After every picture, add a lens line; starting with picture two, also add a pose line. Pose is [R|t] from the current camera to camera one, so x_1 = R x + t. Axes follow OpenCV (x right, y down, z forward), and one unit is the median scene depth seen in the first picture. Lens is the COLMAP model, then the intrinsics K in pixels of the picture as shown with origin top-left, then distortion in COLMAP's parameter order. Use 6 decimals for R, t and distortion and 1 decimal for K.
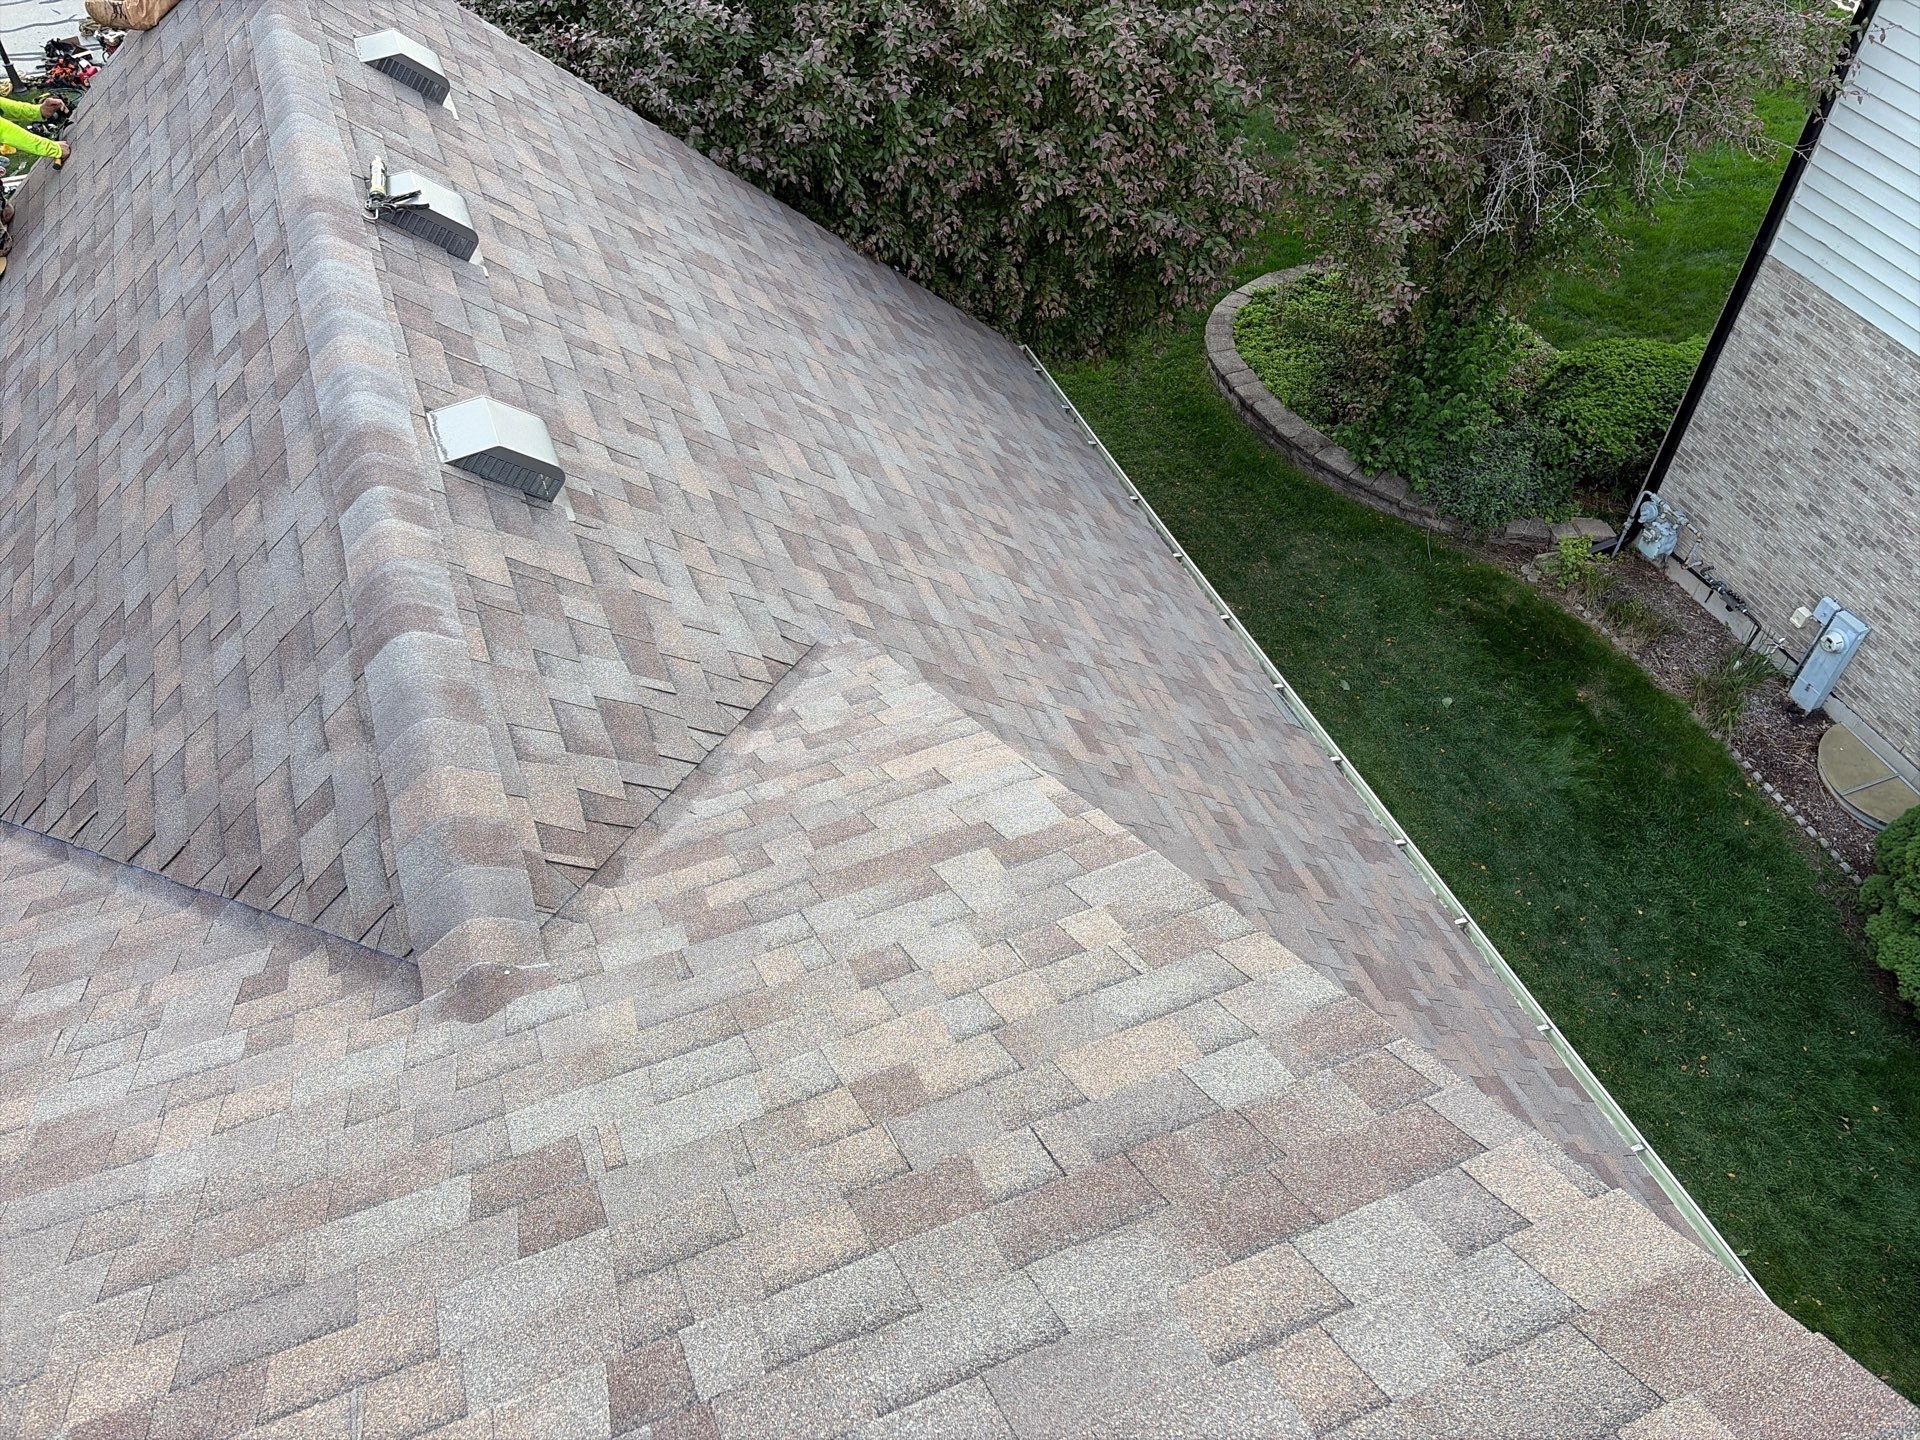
lens RADIAL K [[1450.9, 0, 956.3], [0, 1450.9, 726.2], [0, 0, 1]] dist [0.026144, -0.006384]
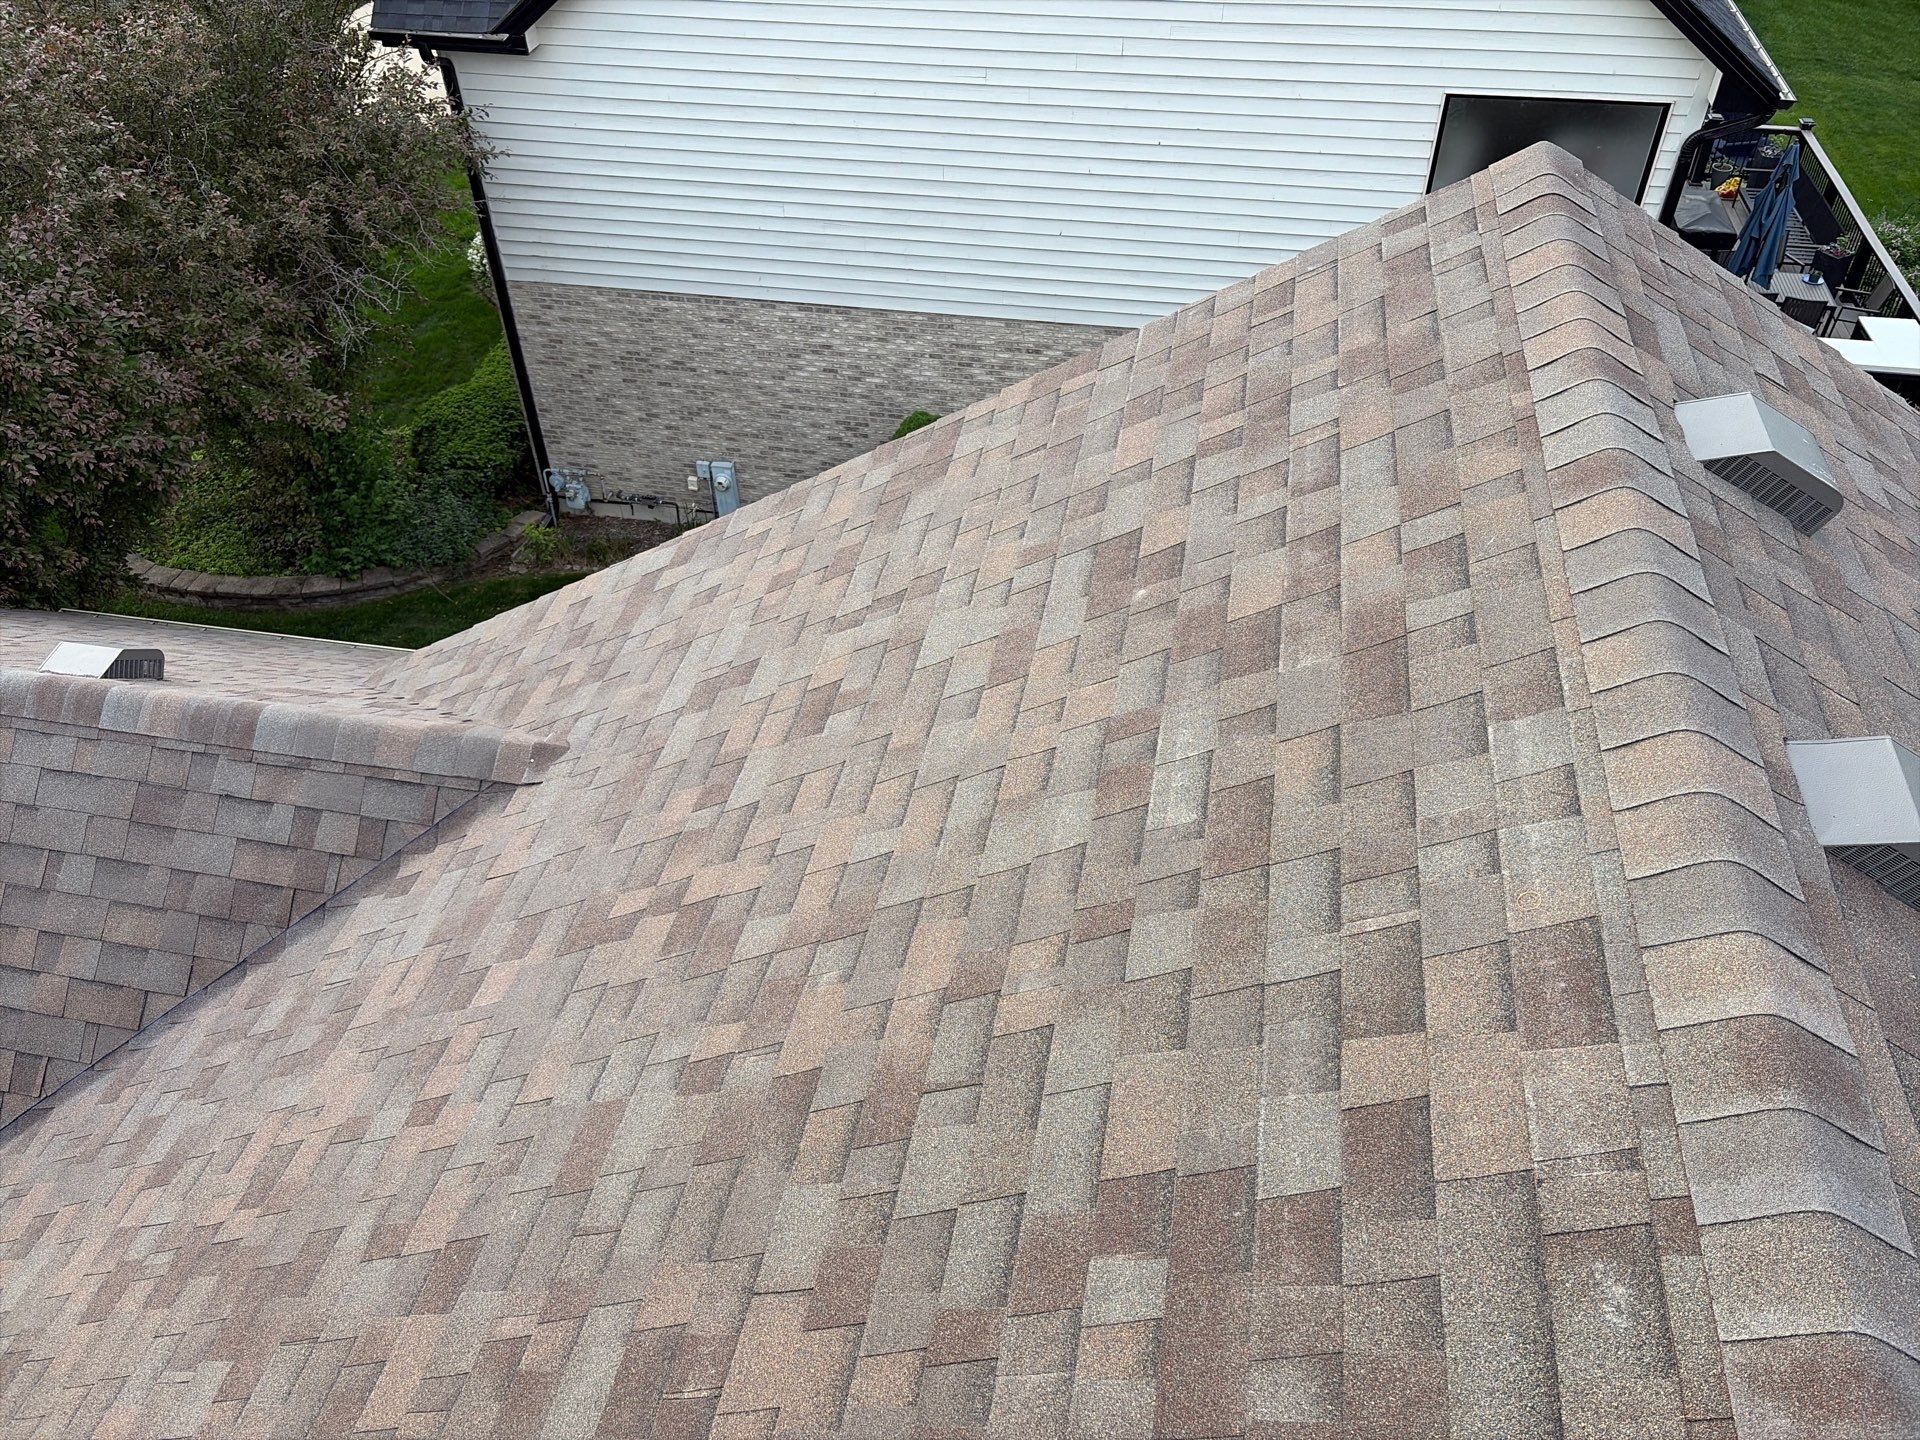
lens RADIAL K [[1454.2, 0, 948.9], [0, 1454.2, 707.5], [0, 0, 1]] dist [0.048950, -0.052491]
pose [[0.546952, -0.568762, 0.614291, -0.364994], [0.633455, 0.760916, 0.140505, 0.065526], [-0.547338, 0.312277, 0.776469, -0.208949]]
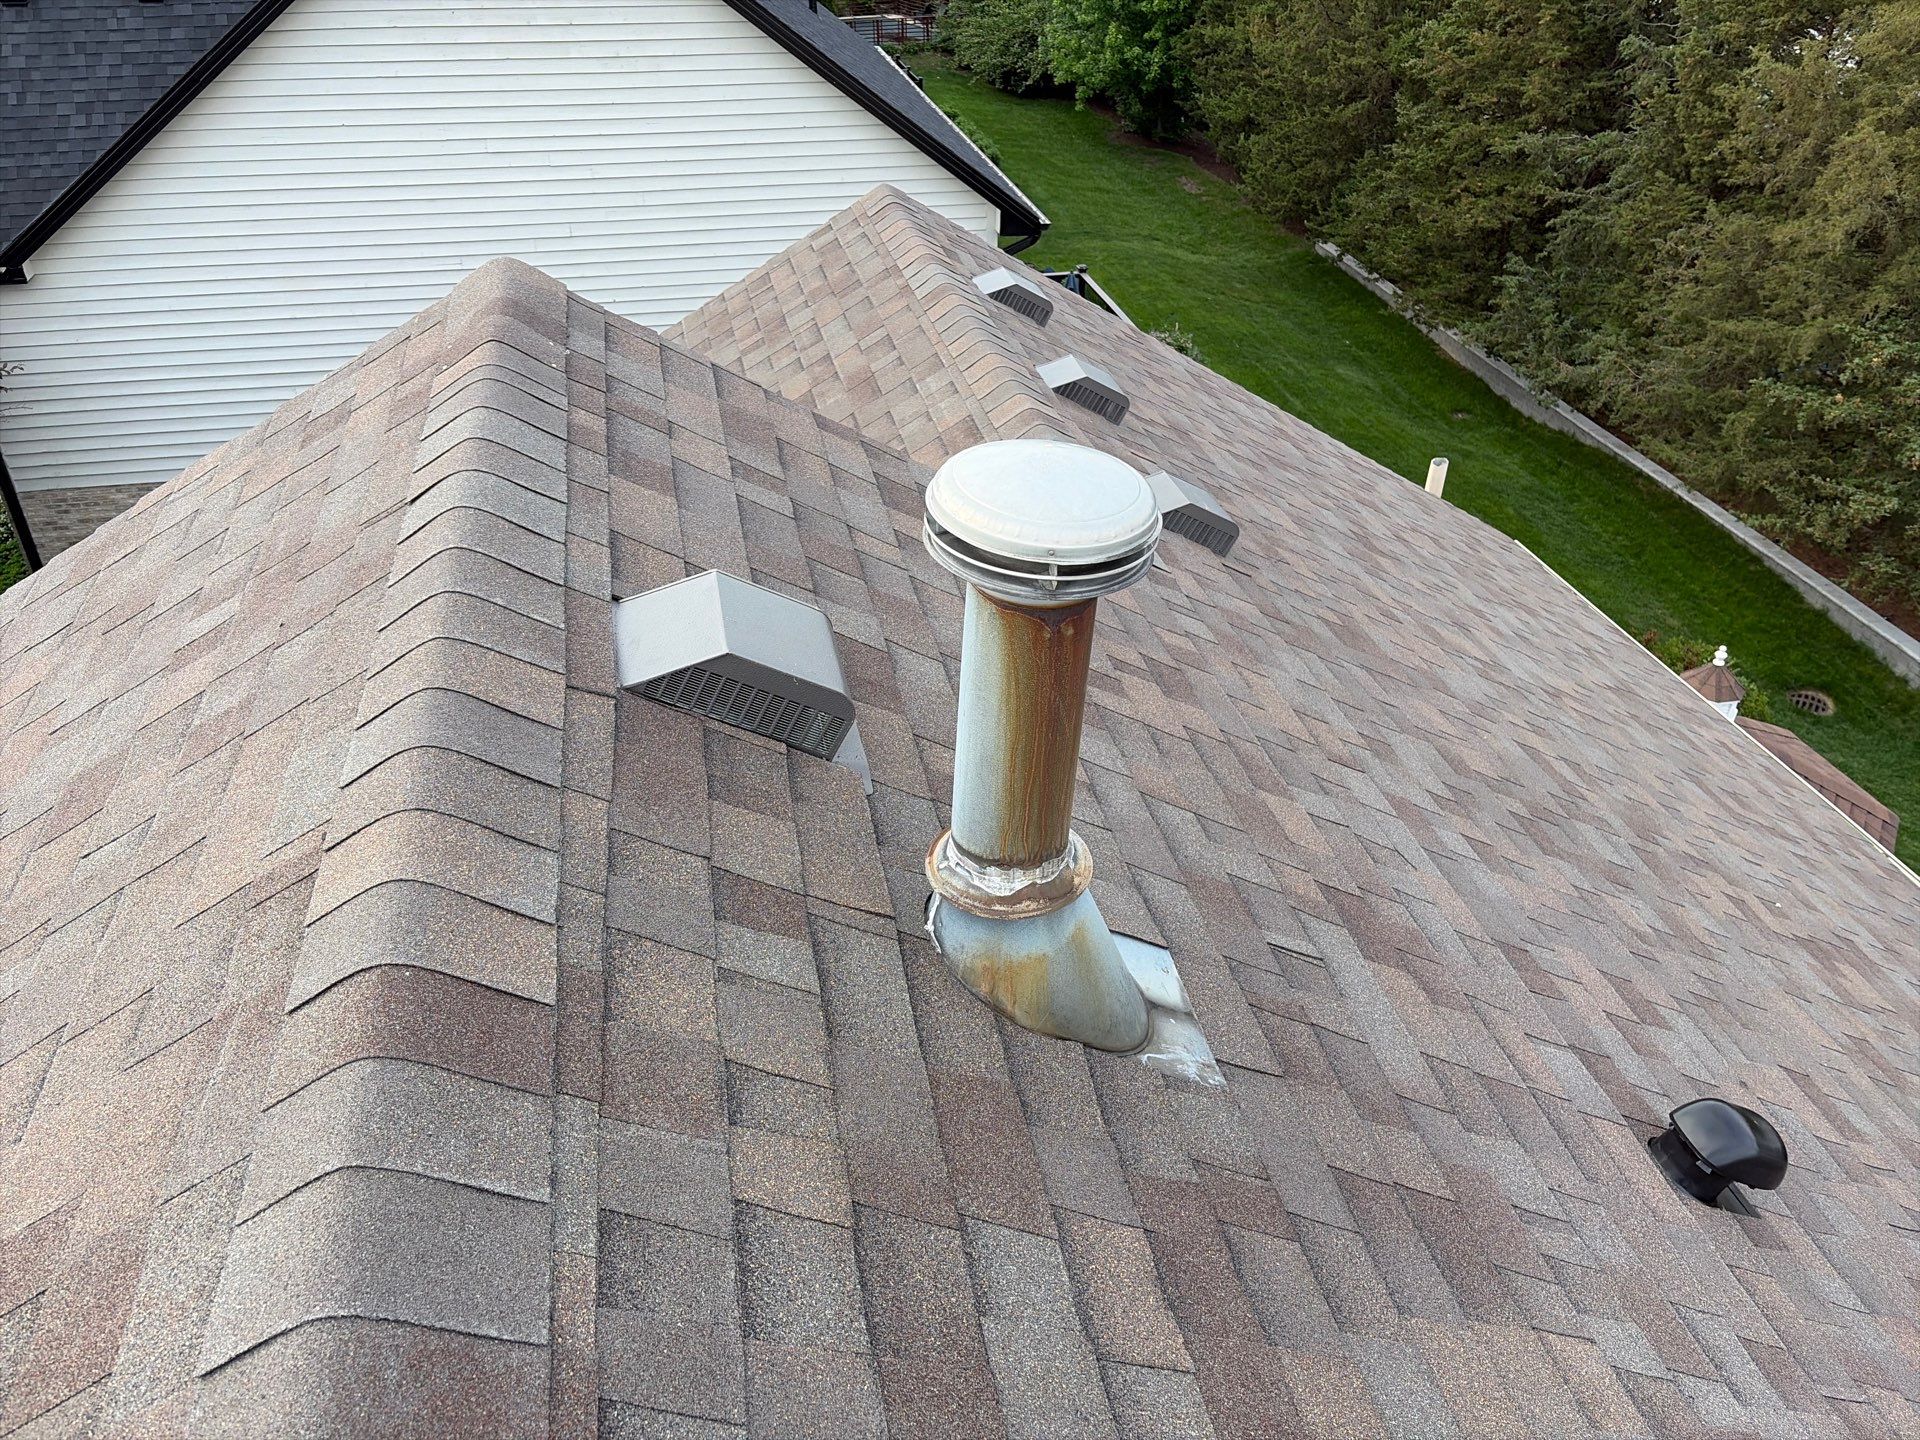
lens RADIAL K [[1454.2, 0, 948.9], [0, 1454.2, 707.5], [0, 0, 1]] dist [0.048950, -0.052491]
pose [[0.176054, -0.545354, 0.819508, -0.749614], [0.721231, 0.638051, 0.269660, 0.109321], [-0.669949, 0.543580, 0.505657, -0.300398]]
